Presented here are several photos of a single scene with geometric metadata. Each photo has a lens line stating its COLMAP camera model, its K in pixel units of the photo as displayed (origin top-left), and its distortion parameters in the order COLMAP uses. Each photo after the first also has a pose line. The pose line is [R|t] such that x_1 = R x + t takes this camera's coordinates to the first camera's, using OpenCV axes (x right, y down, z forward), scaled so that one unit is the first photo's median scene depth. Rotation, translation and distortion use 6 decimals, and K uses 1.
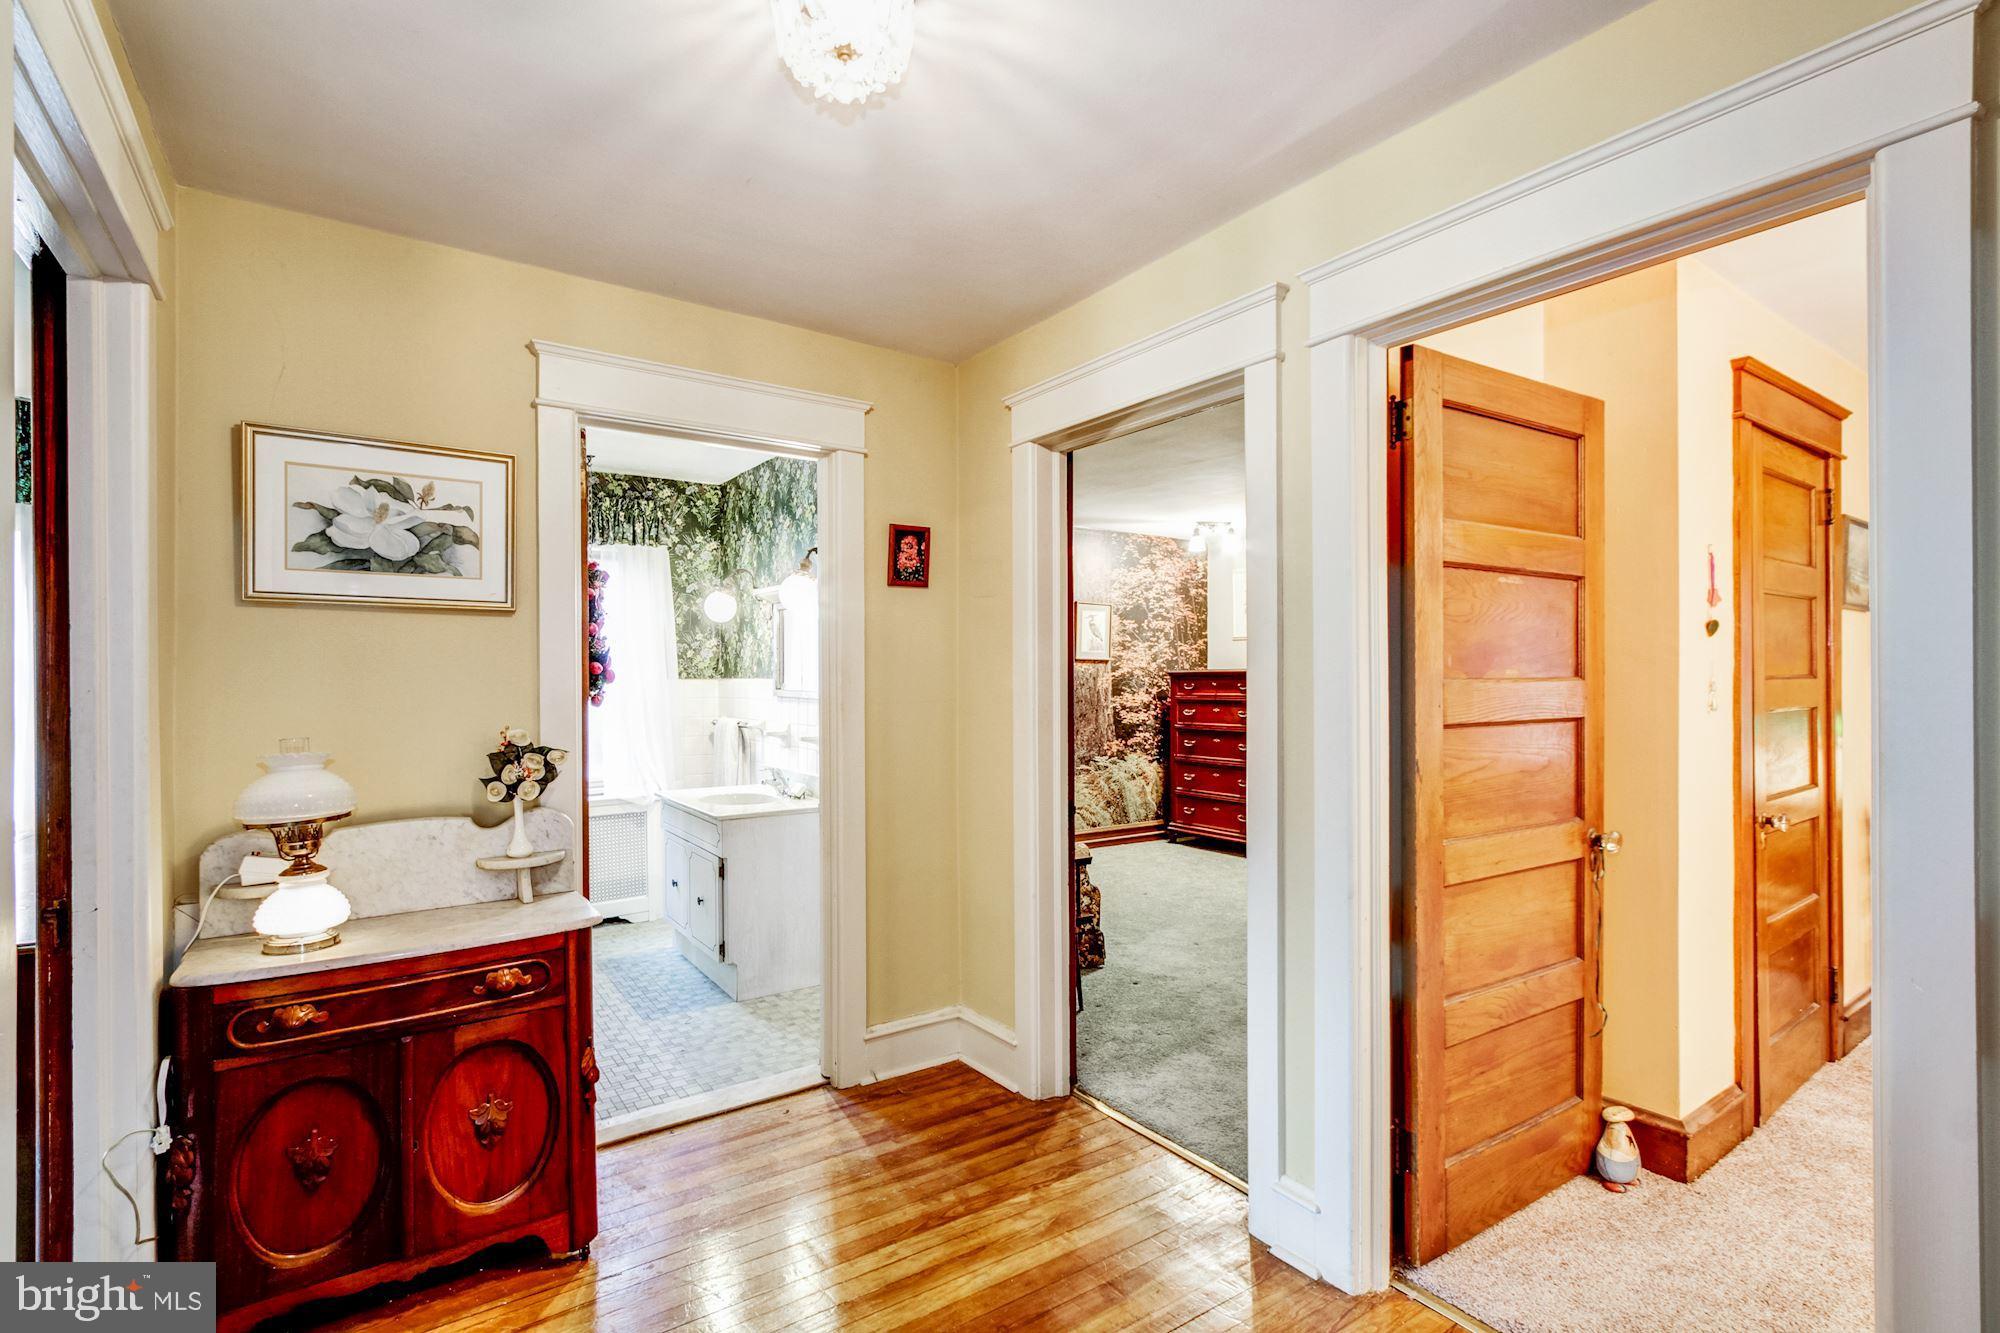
lens RADIAL K [[937.9, 0, 999.1], [0, 937.9, 675.2], [0, 0, 1]] dist [-0.007870, 0.003621]
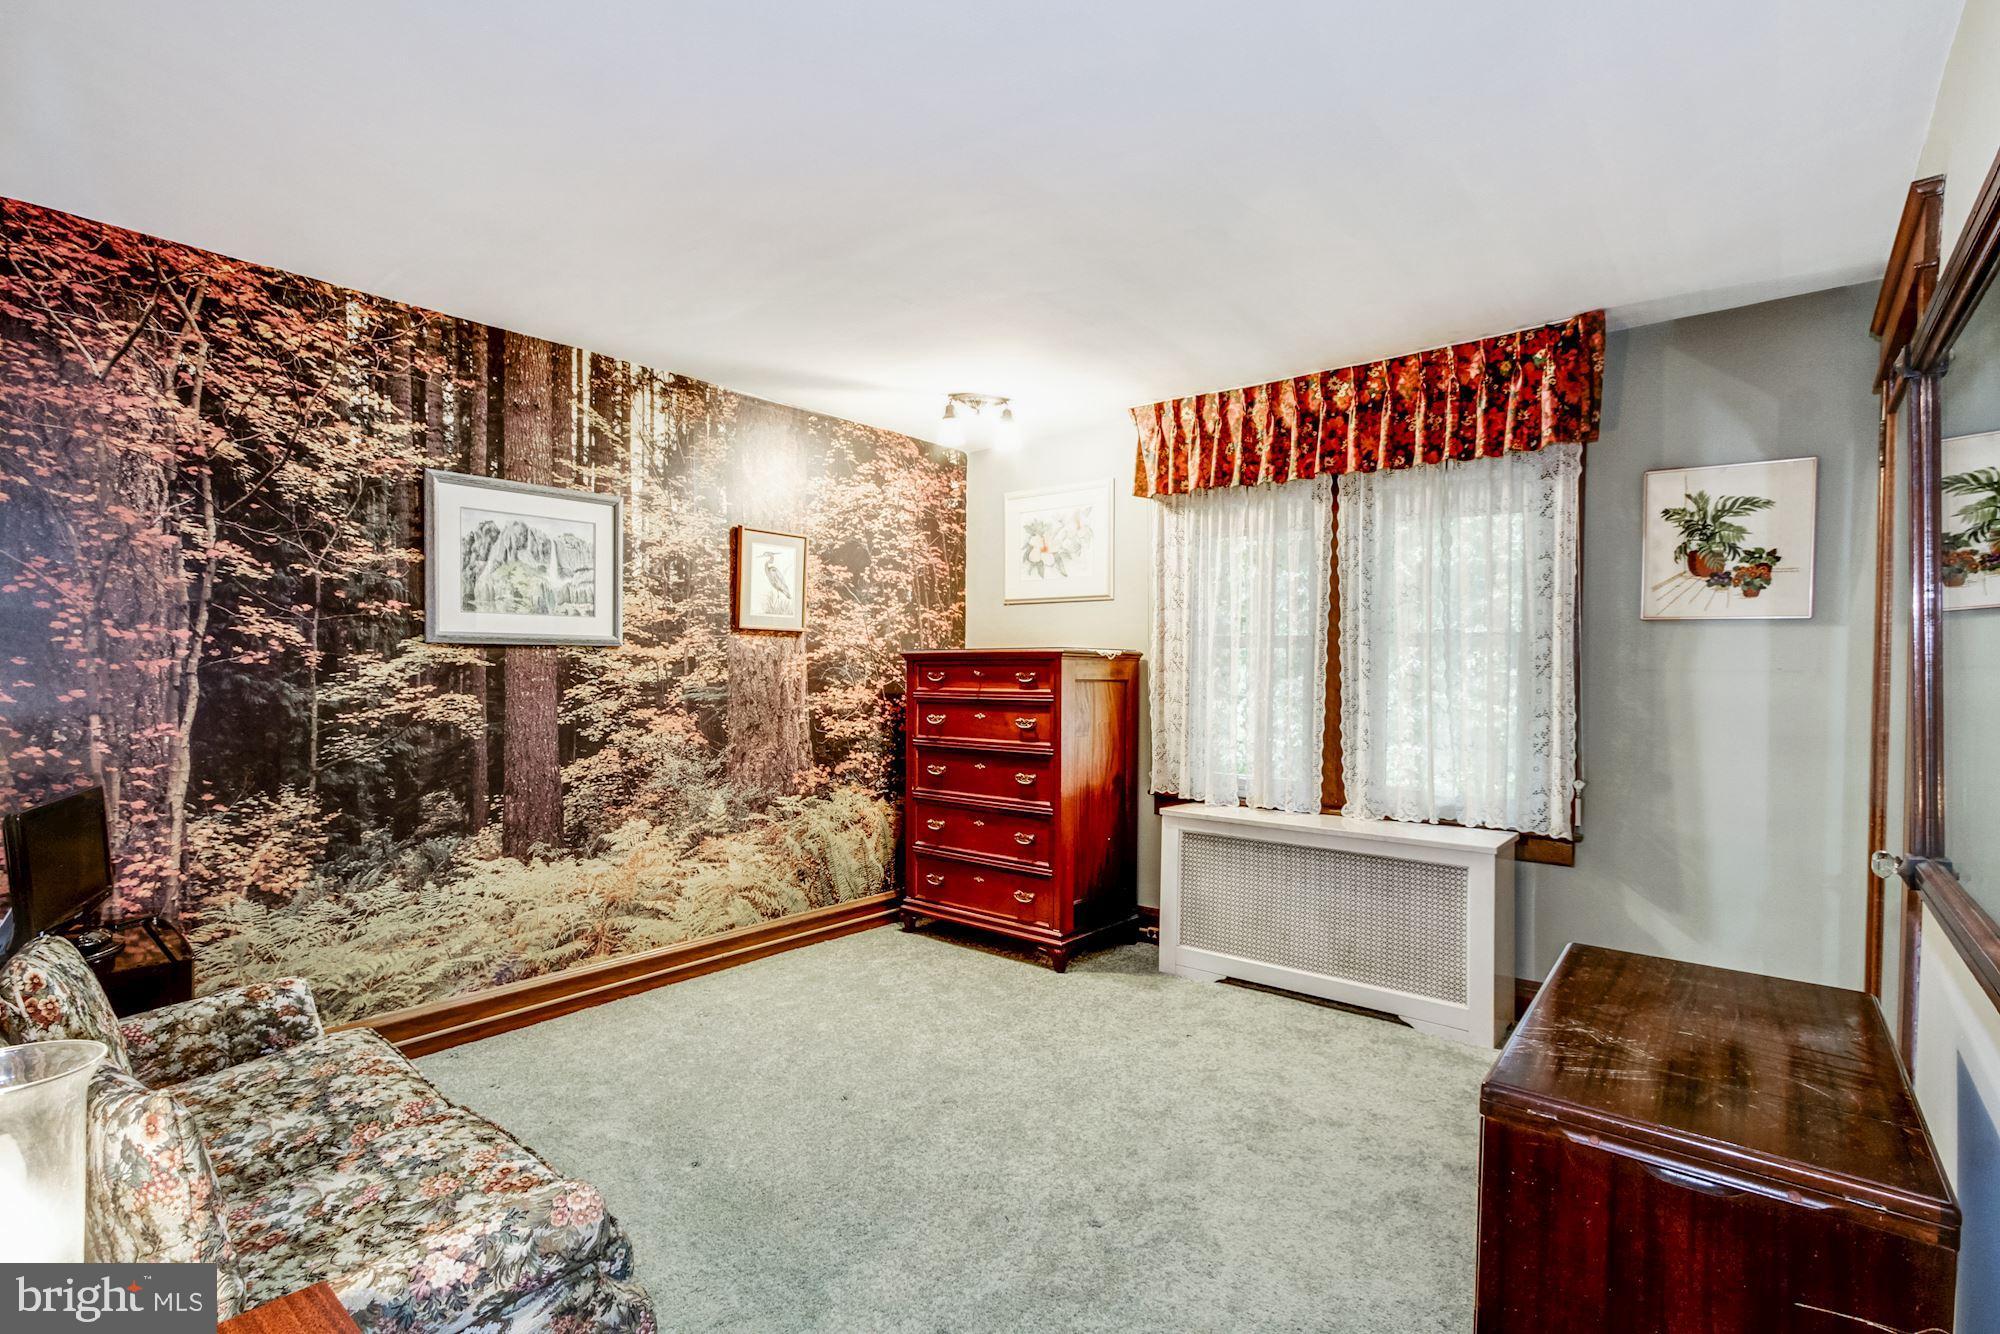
lens RADIAL K [[937.9, 0, 1002.0], [0, 937.9, 667.5], [0, 0, 1]] dist [-0.007870, 0.003621]
pose [[0.965610, 0.003269, 0.259973, 0.084025], [-0.005352, 0.999959, 0.007304, 0.001244], [-0.259939, -0.008444, 0.965588, 0.393530]]
